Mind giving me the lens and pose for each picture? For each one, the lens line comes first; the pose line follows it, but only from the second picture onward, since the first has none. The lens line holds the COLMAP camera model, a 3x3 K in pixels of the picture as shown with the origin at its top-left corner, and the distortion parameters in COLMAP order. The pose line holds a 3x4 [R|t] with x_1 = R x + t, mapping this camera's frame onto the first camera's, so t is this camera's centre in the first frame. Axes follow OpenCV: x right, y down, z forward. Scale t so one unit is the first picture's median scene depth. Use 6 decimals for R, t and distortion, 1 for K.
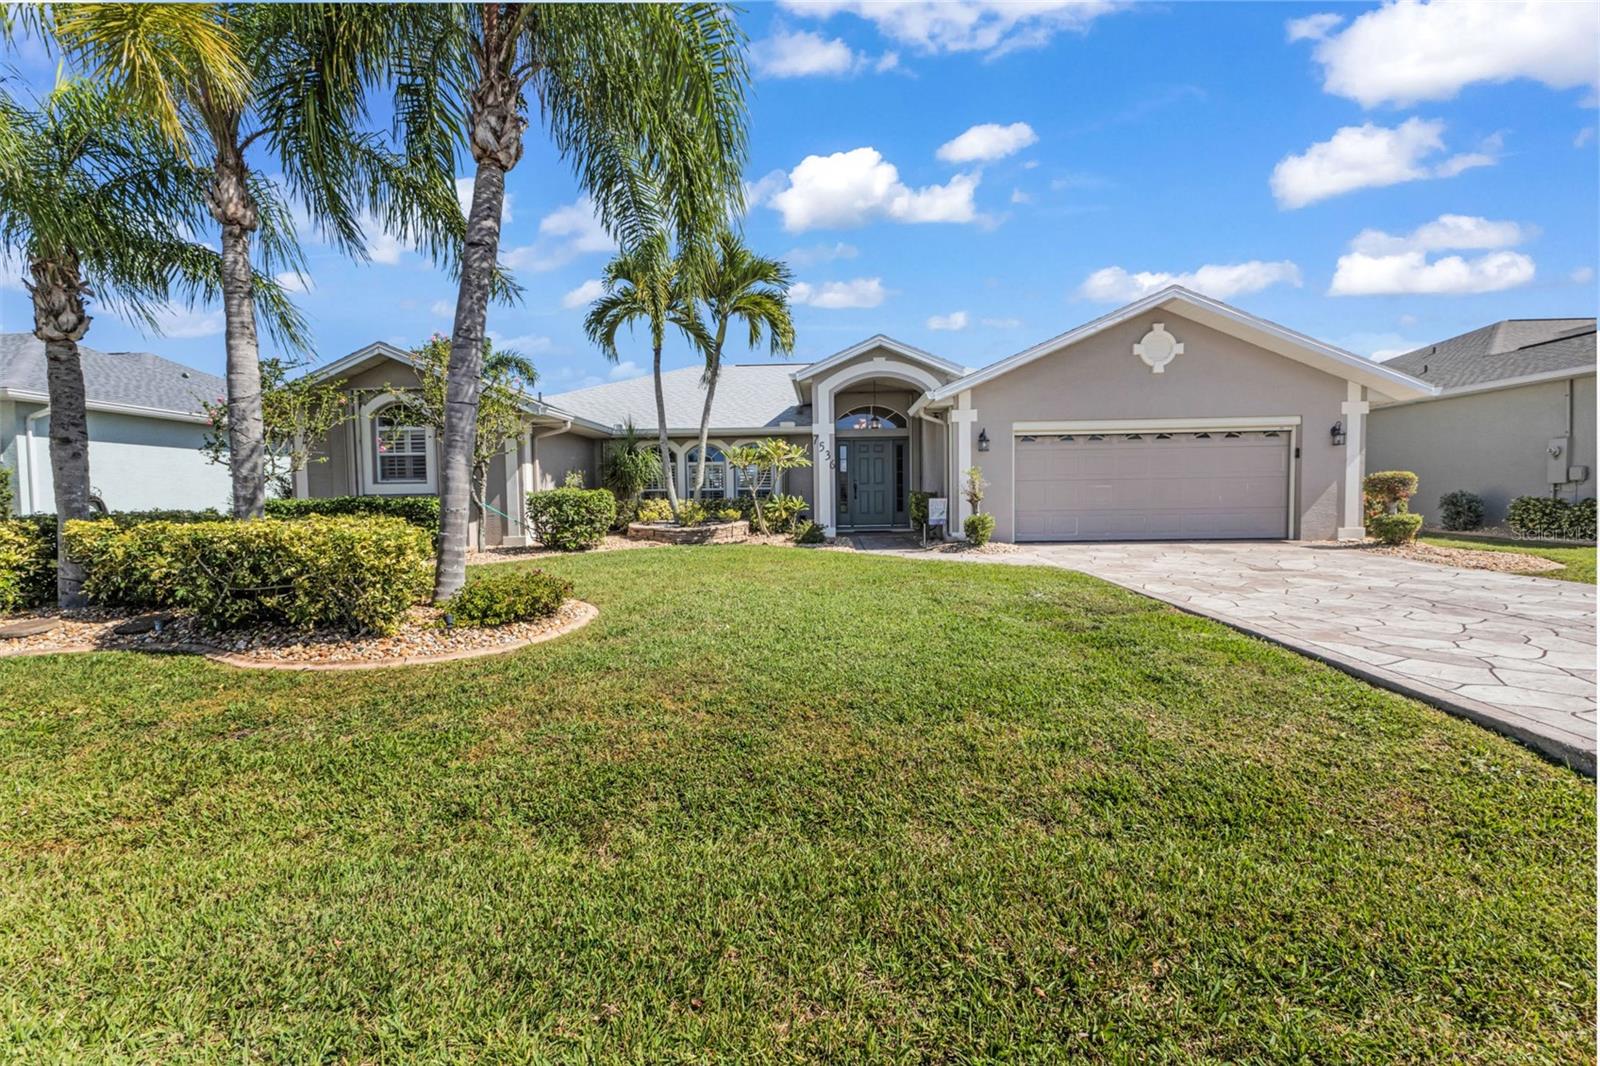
lens RADIAL K [[706.9, 0, 798.1], [0, 706.9, 527.3], [0, 0, 1]] dist [0.001523, -0.000095]
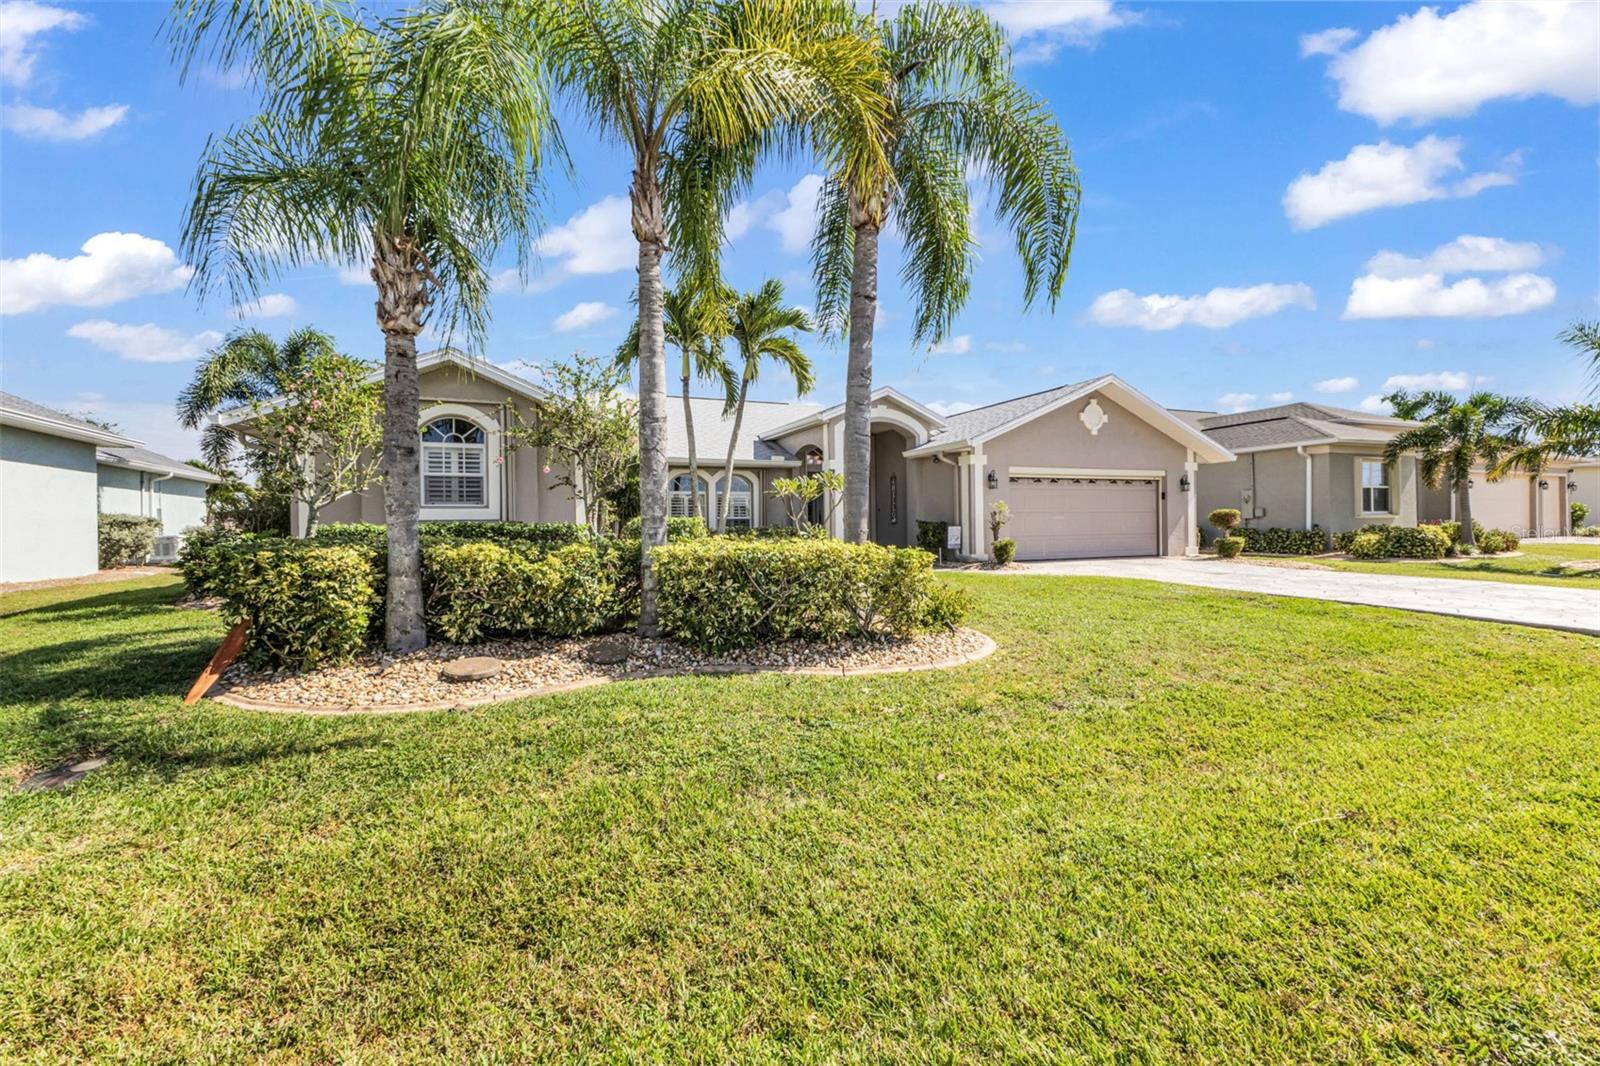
lens RADIAL K [[727.8, 0, 800.0], [0, 727.8, 533.0], [0, 0, 1]] dist [0.013838, 0.000059]
pose [[0.894098, -0.001008, 0.447871, -0.613062], [0.019512, 0.999136, -0.036702, 0.011152], [-0.447447, 0.041554, 0.893345, 0.003498]]
